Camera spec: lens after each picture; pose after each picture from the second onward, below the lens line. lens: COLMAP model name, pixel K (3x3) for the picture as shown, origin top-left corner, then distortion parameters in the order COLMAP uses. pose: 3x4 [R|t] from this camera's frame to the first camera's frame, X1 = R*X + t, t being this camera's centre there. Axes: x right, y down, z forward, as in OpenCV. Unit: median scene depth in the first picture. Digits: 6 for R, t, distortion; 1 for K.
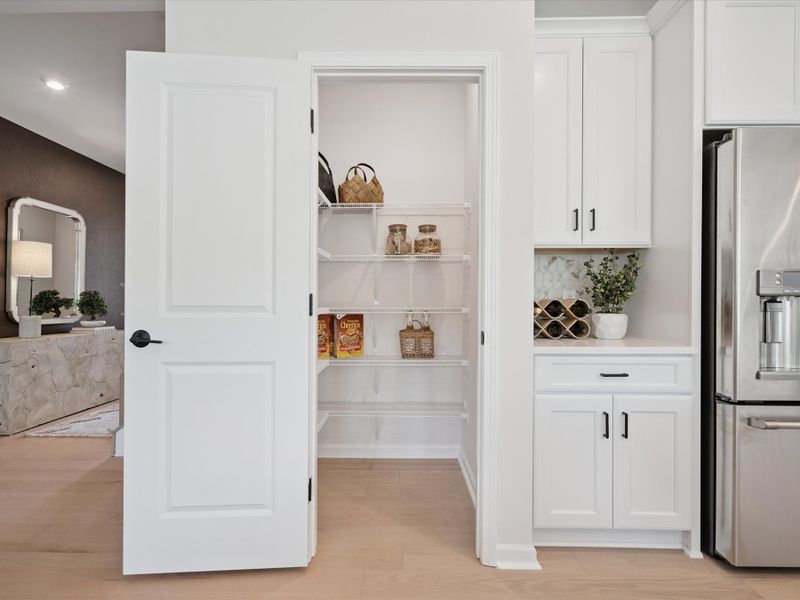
lens RADIAL K [[409.0, 0, 395.1], [0, 409.0, 299.9], [0, 0, 1]] dist [-0.000402, 0.000232]
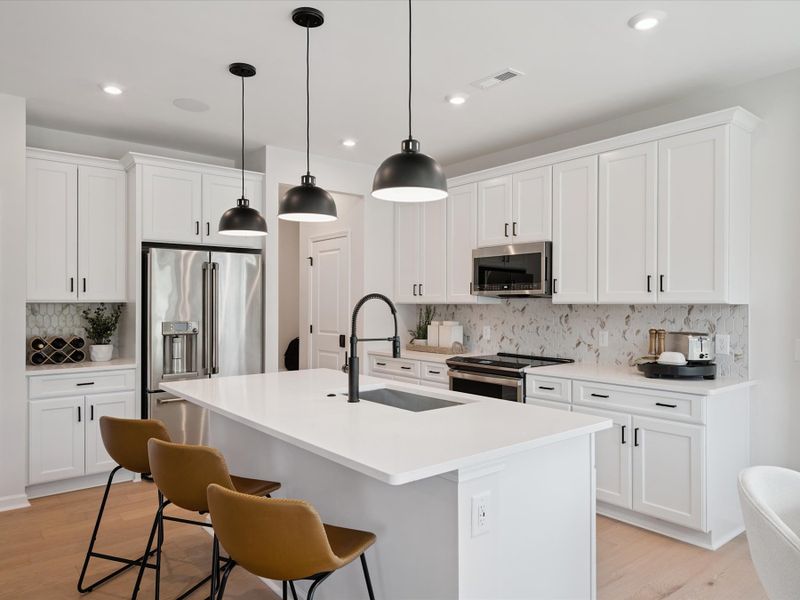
lens RADIAL K [[552.4, 0, 397.5], [0, 552.4, 303.4], [0, 0, 1]] dist [0.005674, 0.001961]
pose [[0.764311, -0.002346, 0.644843, 0.039583], [-0.001184, 0.999987, 0.005041, -0.133288], [-0.644846, -0.004616, 0.764298, -1.301890]]
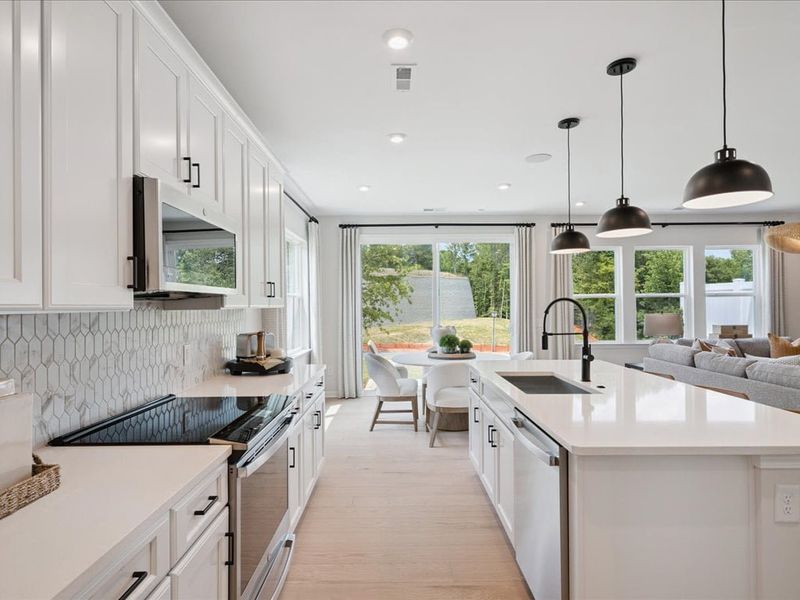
lens RADIAL K [[429.7, 0, 397.8], [0, 429.7, 304.7], [0, 0, 1]] dist [0.014055, 0.001702]
pose [[-0.999533, 0.005506, -0.030060, 1.335706], [0.005648, 0.999973, -0.004627, -0.126202], [0.030034, -0.004794, -0.999537, 0.933899]]
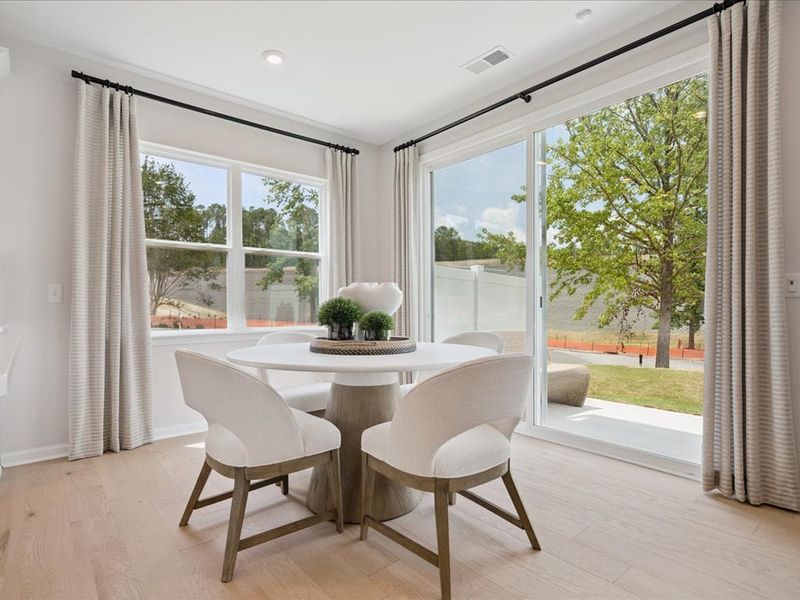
lens RADIAL K [[429.7, 0, 397.8], [0, 429.7, 304.7], [0, 0, 1]] dist [0.014055, 0.001702]
pose [[-0.663168, 0.004435, 0.748458, 0.126062], [-0.000039, 0.999982, -0.005960, 0.045607], [-0.748471, -0.003982, -0.663156, -0.763188]]
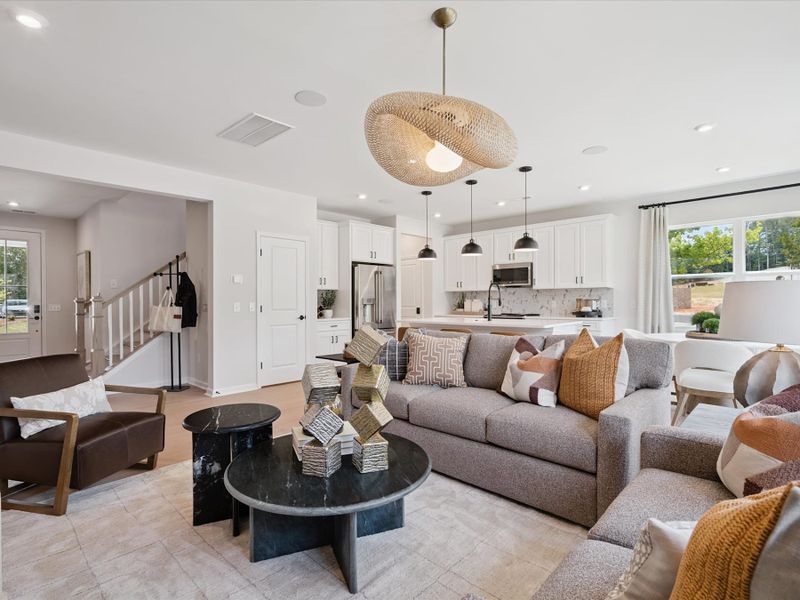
lens RADIAL K [[407.1, 0, 399.8], [0, 407.1, 303.5], [0, 0, 1]] dist [-0.005332, -0.000505]
pose [[0.669824, -0.010671, 0.742443, -1.490868], [0.005076, 0.999939, 0.009792, -0.044089], [-0.742502, -0.002790, 0.669838, -1.582970]]
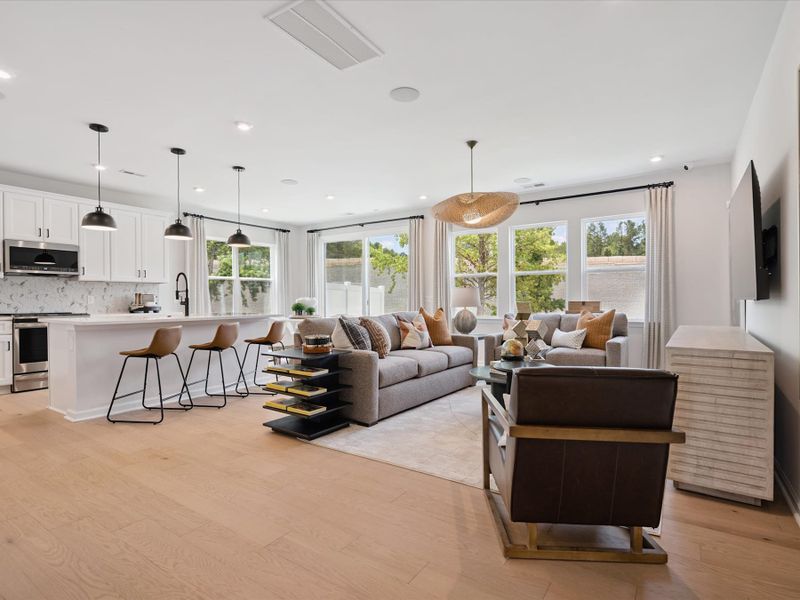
lens RADIAL K [[429.7, 0, 397.8], [0, 429.7, 304.7], [0, 0, 1]] dist [0.014055, 0.001702]
pose [[-0.834061, -0.005061, 0.551648, -1.535337], [0.000041, 0.999957, 0.009236, 0.008608], [-0.551671, 0.007726, -0.834026, 1.055765]]
